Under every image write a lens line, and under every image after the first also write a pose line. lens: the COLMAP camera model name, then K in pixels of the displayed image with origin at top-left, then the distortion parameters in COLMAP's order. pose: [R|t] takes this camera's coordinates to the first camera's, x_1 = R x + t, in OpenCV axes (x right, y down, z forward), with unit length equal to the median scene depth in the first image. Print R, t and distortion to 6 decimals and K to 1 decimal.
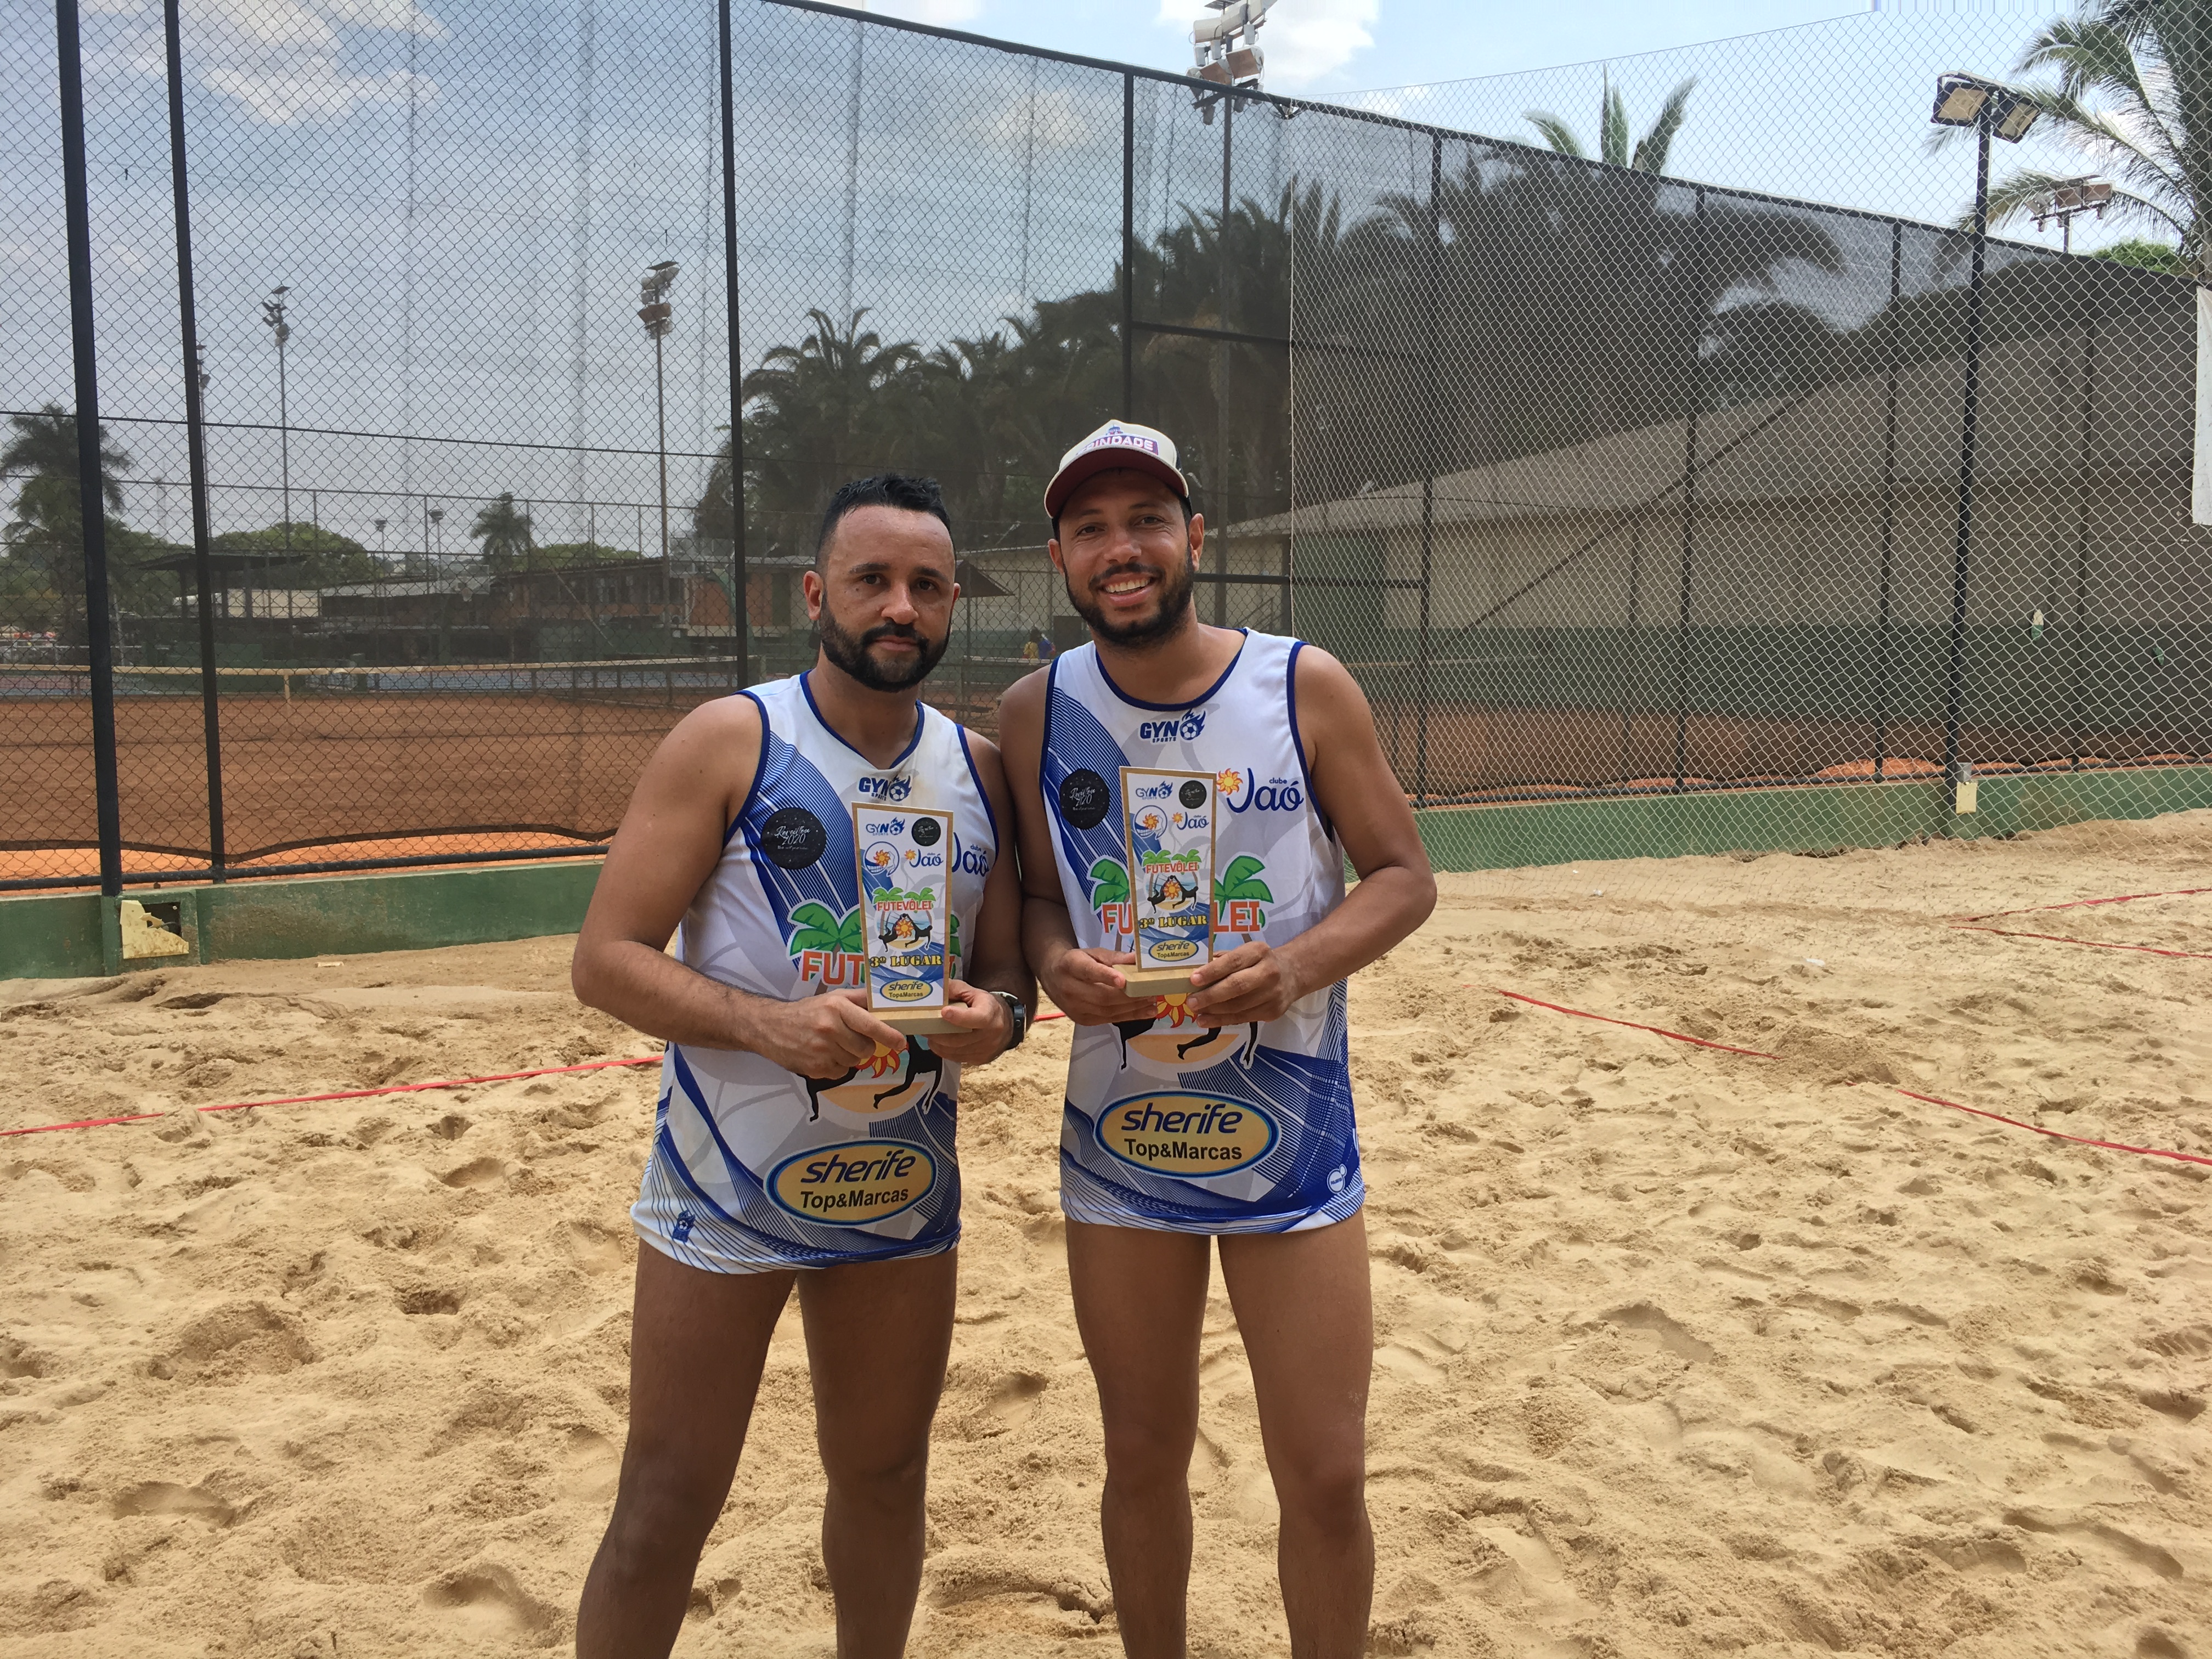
lens RADIAL K [[1892.8, 0, 1094.2], [0, 1892.8, 821.4], [0, 0, 1]] dist [0.076395, -0.105658]
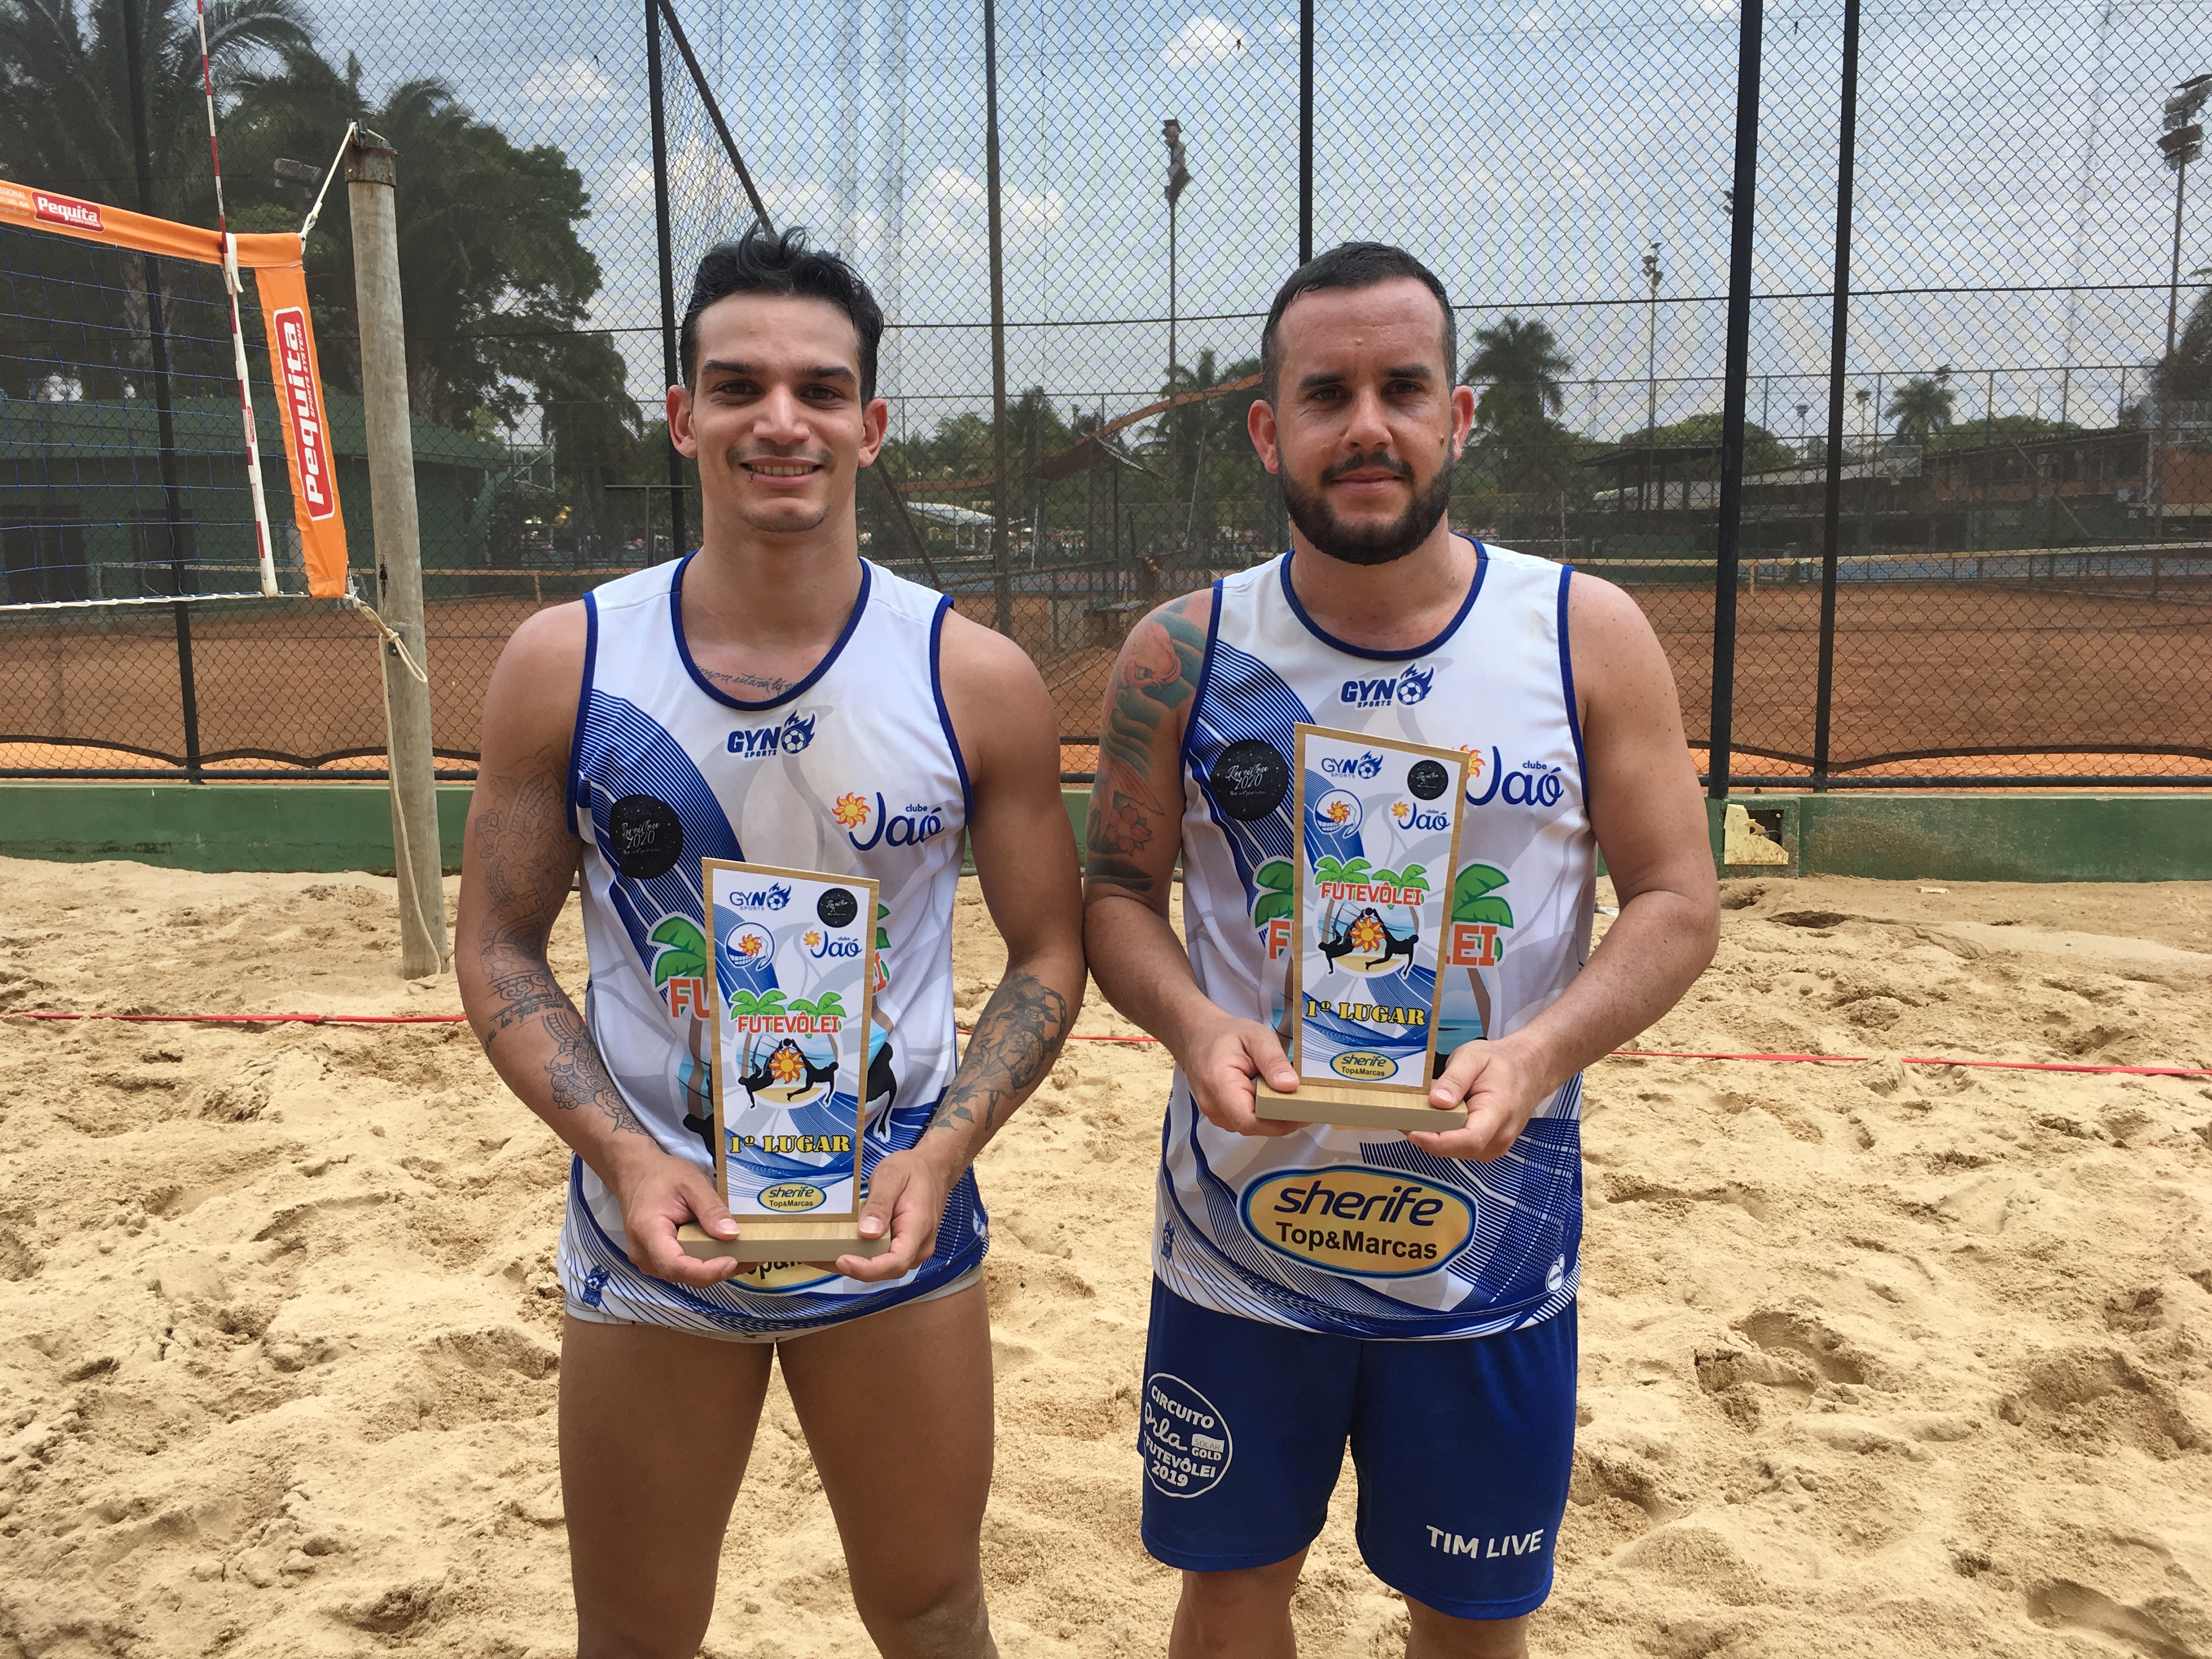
lens RADIAL K [[1892.8, 0, 1088.8], [0, 1892.8, 832.4], [0, 0, 1]] dist [0.076395, -0.105658]
pose [[0.764689, 0.087527, -0.638427, -0.168186], [-0.047018, 0.995670, 0.080189, -0.008063], [0.642682, -0.031302, 0.765494, 0.066218]]
